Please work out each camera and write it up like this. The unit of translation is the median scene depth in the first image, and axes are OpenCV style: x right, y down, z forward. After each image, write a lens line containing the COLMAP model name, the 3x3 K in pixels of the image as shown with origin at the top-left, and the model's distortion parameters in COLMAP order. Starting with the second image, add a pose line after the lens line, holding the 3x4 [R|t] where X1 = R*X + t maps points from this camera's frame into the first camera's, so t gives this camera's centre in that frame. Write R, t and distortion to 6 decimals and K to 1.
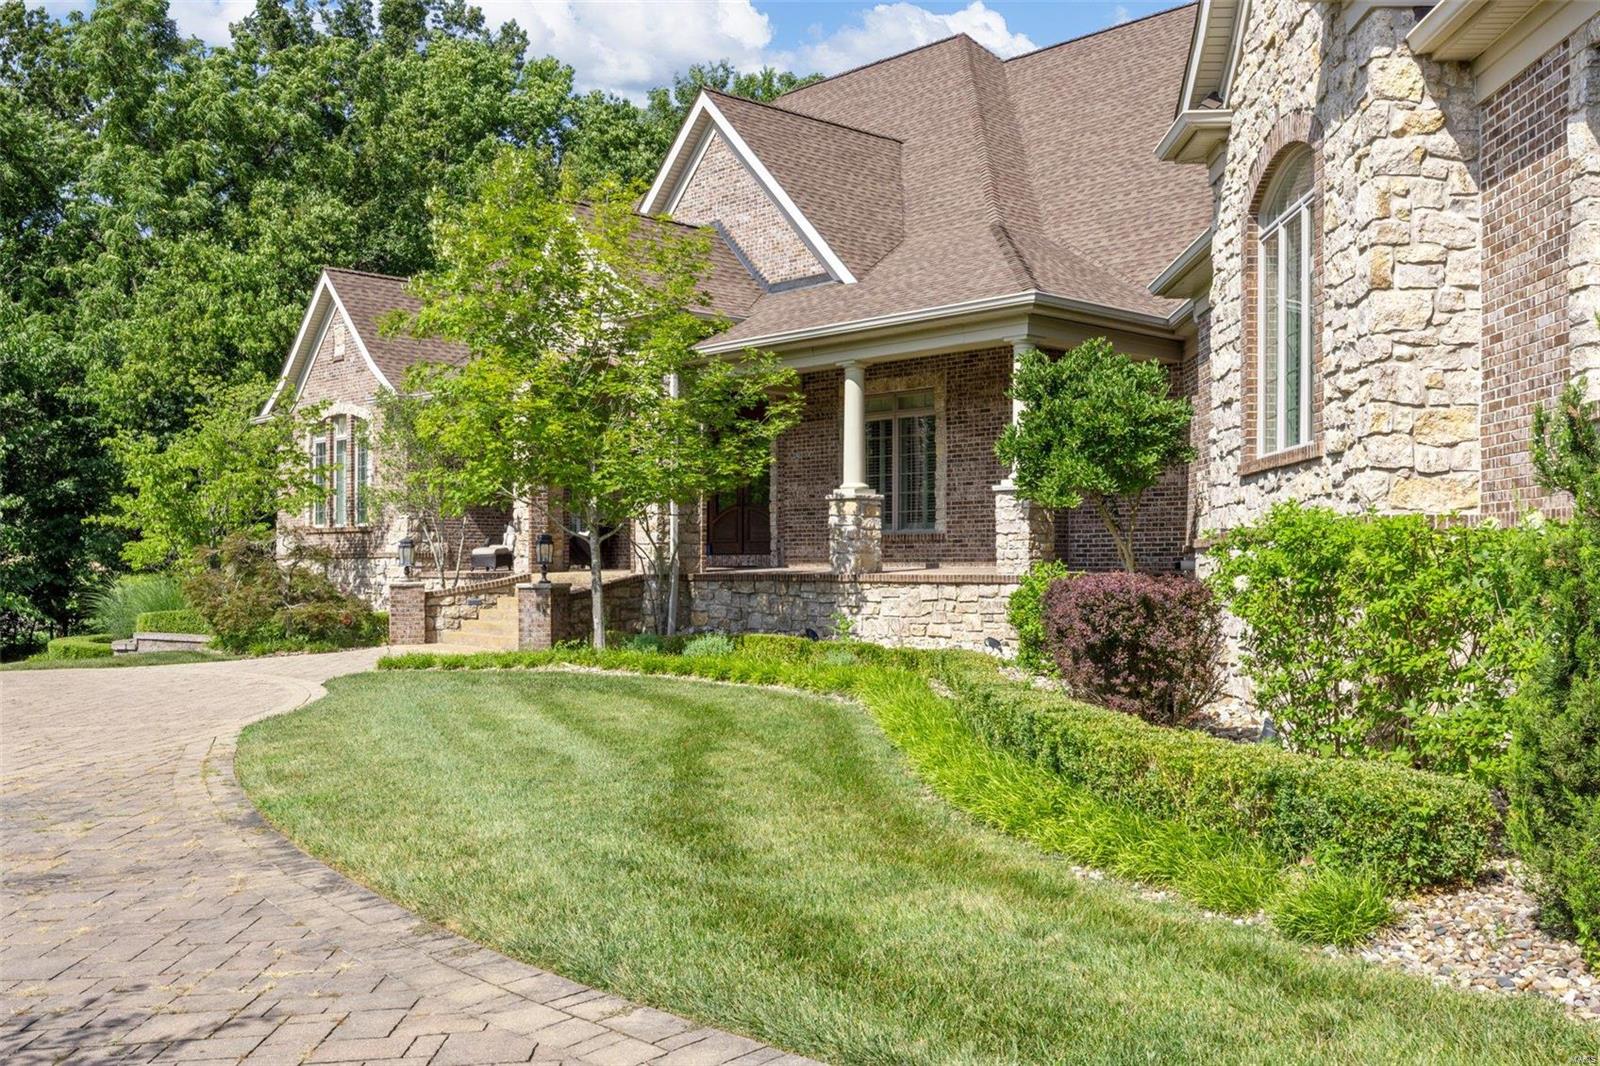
lens RADIAL K [[1605.2, 0, 800.8], [0, 1605.2, 544.9], [0, 0, 1]] dist [0.037631, 0.000000]
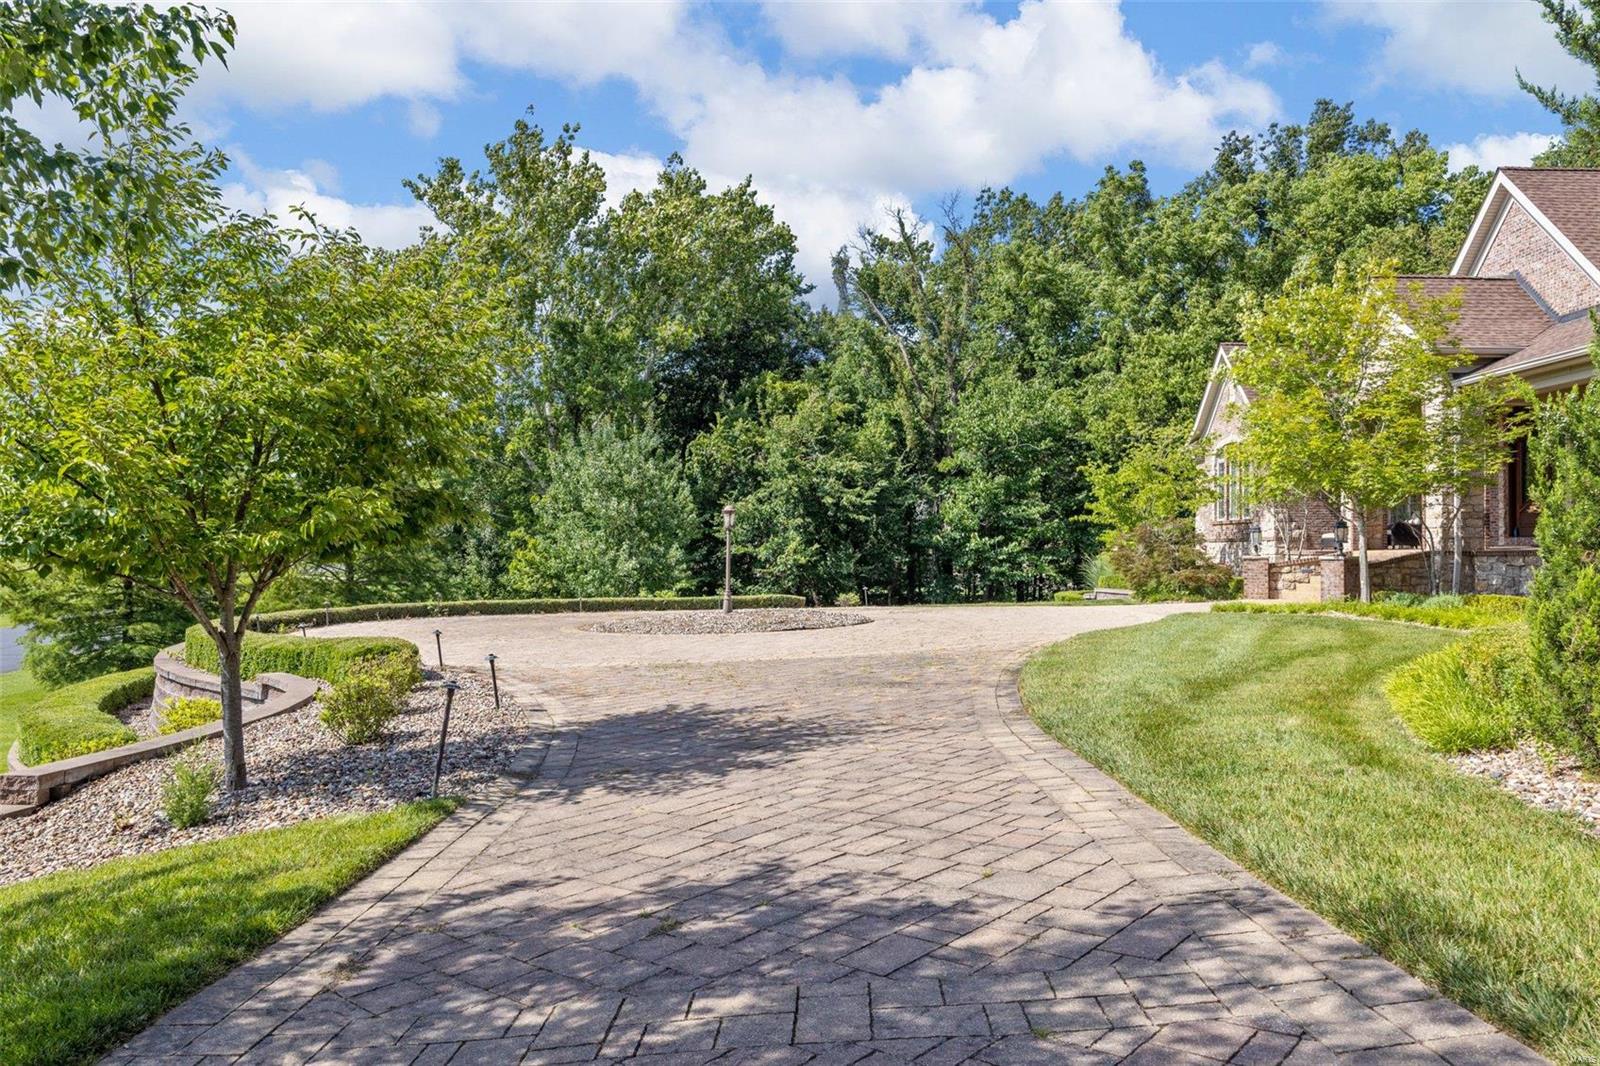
lens RADIAL K [[1149.2, 0, 801.3], [0, 1149.2, 502.7], [0, 0, 1]] dist [0.035790, -0.008486]
pose [[0.761933, -0.026240, -0.647124, 0.093722], [0.006345, 0.999433, -0.033054, 0.005470], [0.647625, 0.021079, 0.761668, -0.044703]]
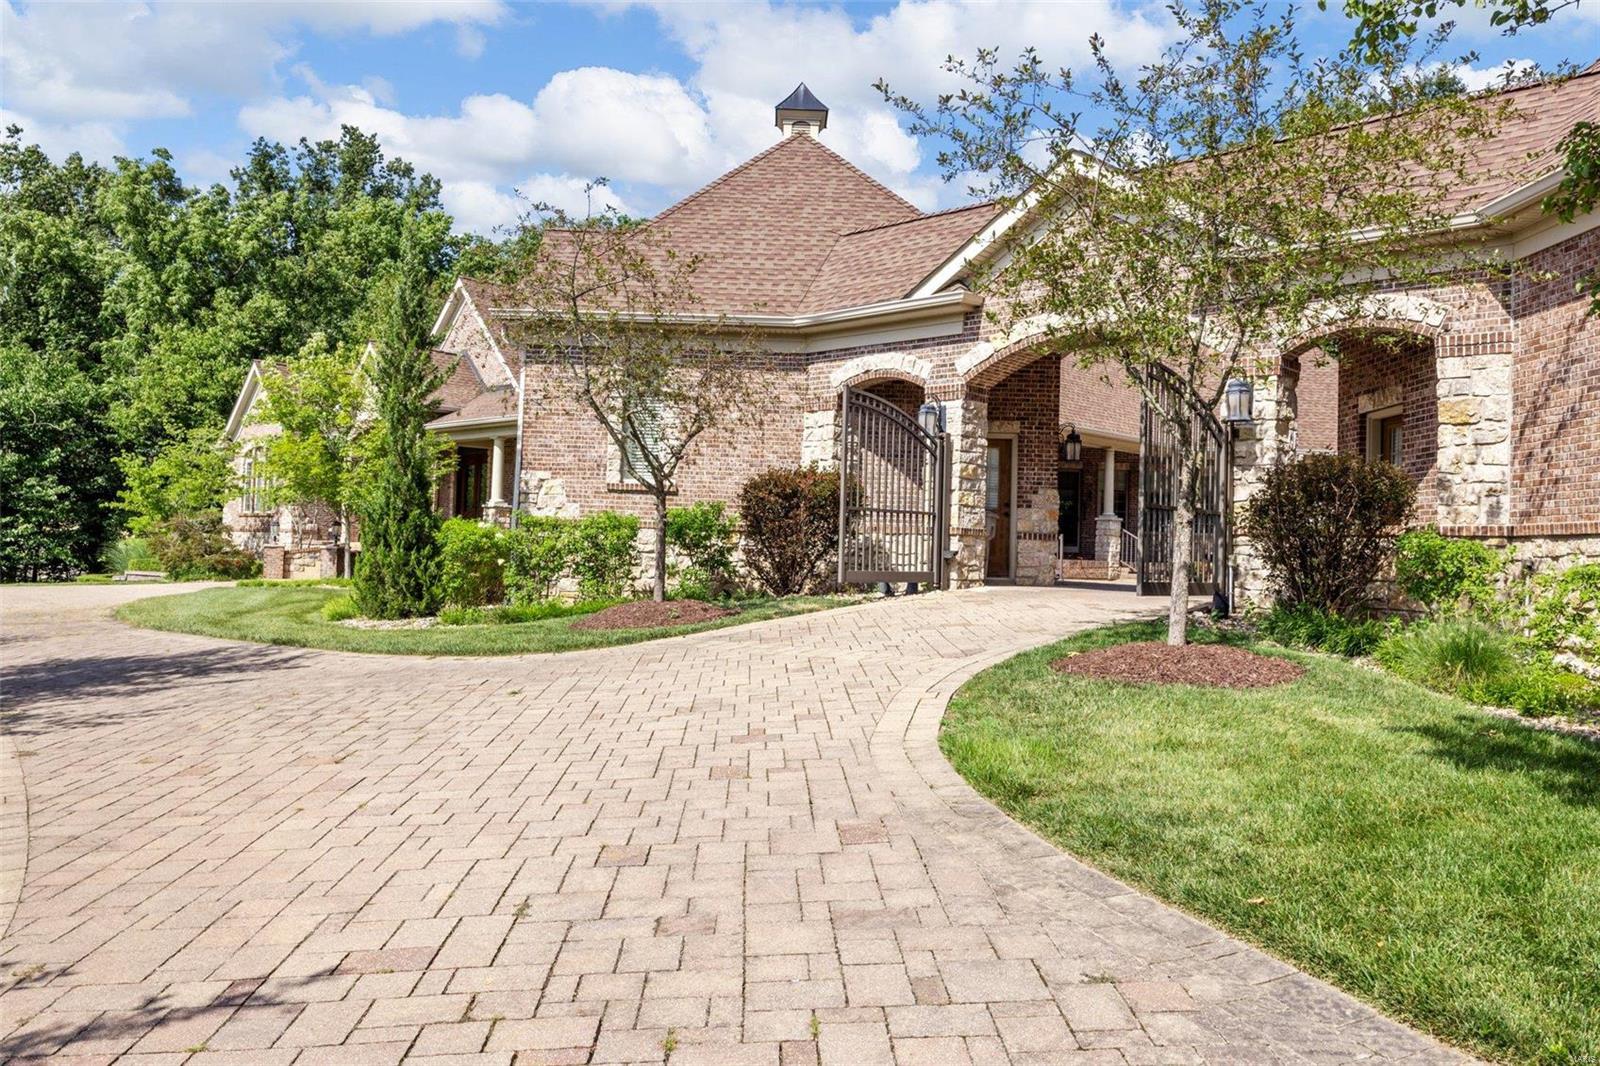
lens RADIAL K [[1252.0, 0, 793.4], [0, 1252.0, 546.0], [0, 0, 1]] dist [0.030989, 0.000797]
pose [[0.997973, 0.028395, 0.056957, 0.210235], [-0.028850, 0.999558, 0.007179, -0.002191], [-0.056728, -0.008807, 0.998351, -0.369544]]
